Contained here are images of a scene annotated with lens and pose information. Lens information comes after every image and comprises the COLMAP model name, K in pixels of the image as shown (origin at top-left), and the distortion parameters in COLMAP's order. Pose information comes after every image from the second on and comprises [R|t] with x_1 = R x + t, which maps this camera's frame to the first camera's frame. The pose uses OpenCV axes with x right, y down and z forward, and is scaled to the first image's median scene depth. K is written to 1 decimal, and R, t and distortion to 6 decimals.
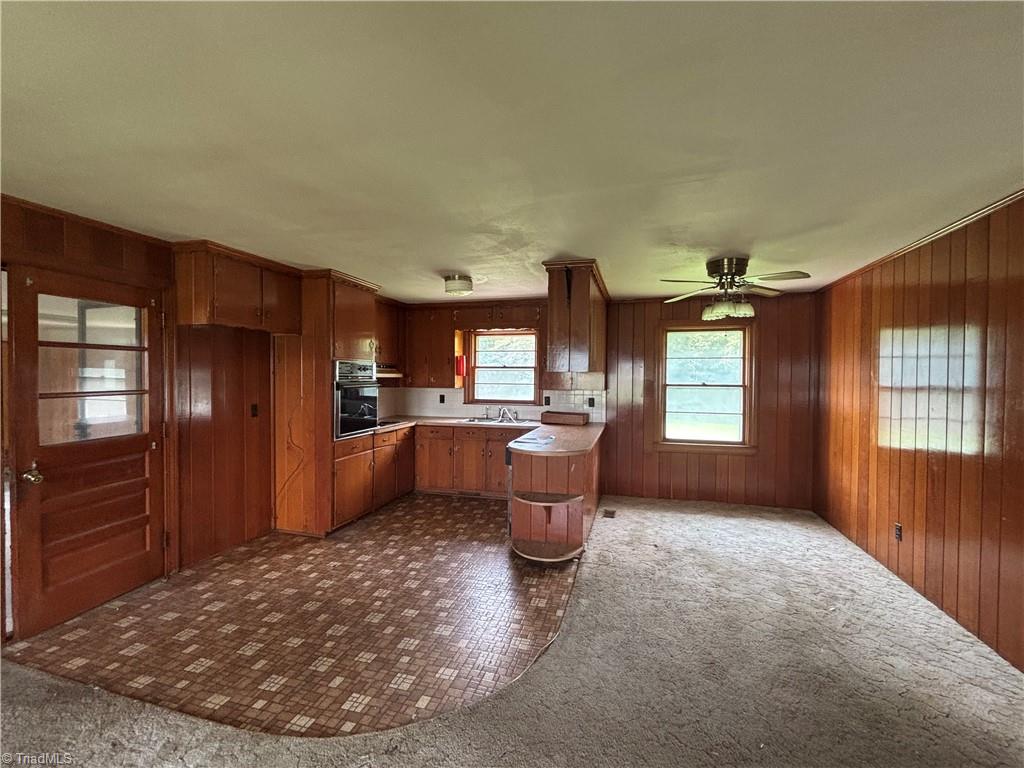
lens RADIAL K [[438.2, 0, 512.0], [0, 438.2, 384.0], [0, 0, 1]] dist [-0.000338, -0.000590]
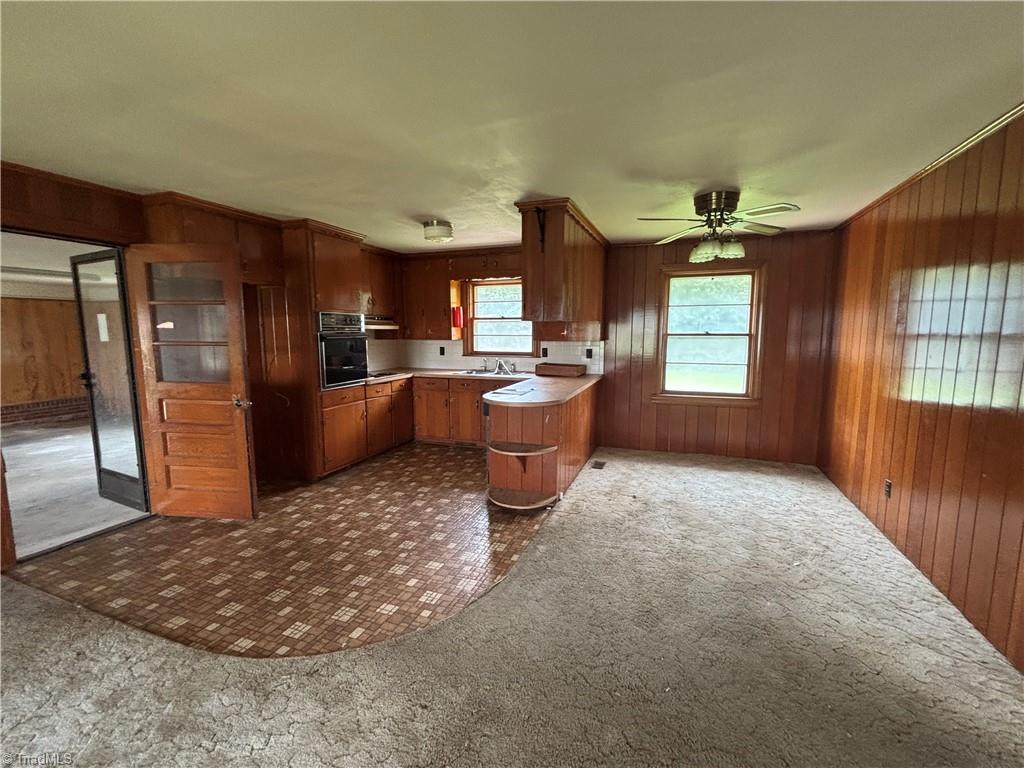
lens RADIAL K [[438.2, 0, 512.0], [0, 438.2, 384.0], [0, 0, 1]] dist [-0.000338, -0.000590]
pose [[0.996342, 0.001467, -0.085444, 0.140731], [0.007499, 0.994494, 0.104527, 0.009778], [0.085127, -0.104786, 0.990845, 0.022540]]
